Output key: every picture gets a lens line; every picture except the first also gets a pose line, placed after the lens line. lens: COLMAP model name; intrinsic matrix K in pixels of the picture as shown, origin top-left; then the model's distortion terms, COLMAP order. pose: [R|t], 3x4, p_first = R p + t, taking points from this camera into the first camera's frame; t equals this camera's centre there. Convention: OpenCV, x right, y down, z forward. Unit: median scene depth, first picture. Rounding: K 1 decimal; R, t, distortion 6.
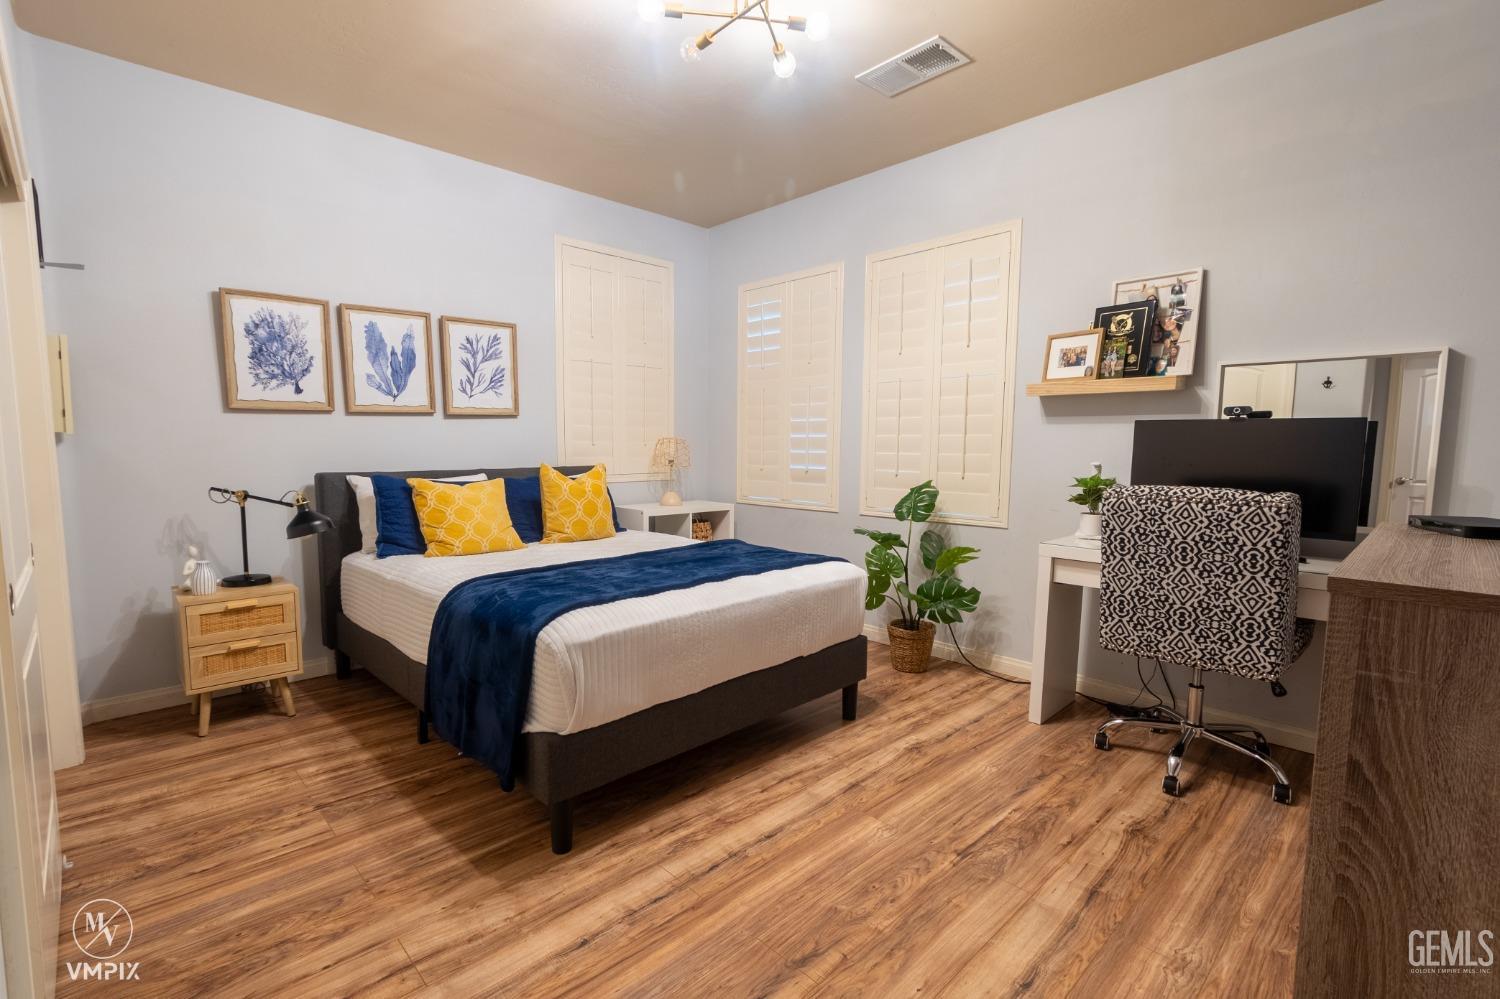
lens RADIAL K [[695.2, 0, 726.3], [0, 695.2, 509.1], [0, 0, 1]] dist [-0.000079, -0.001135]
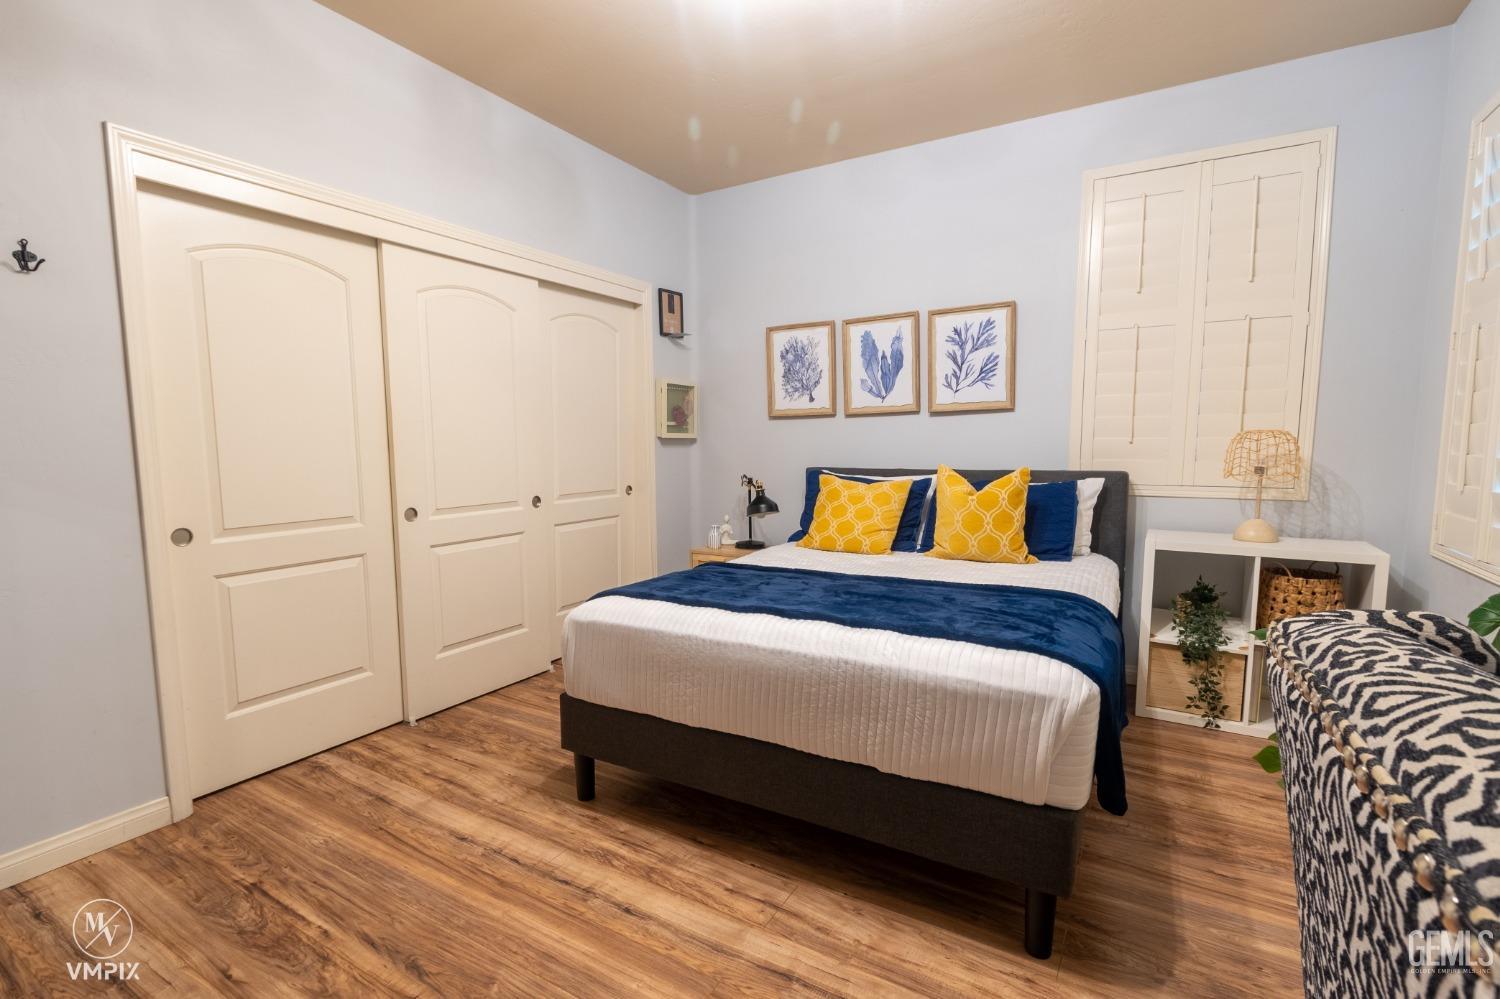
lens RADIAL K [[695.2, 0, 726.3], [0, 695.2, 509.1], [0, 0, 1]] dist [-0.000079, -0.001135]
pose [[0.258977, 0.089034, -0.961771, 0.552808], [-0.084787, 0.993994, 0.069186, -0.051341], [0.962155, 0.063628, 0.264970, 0.555222]]
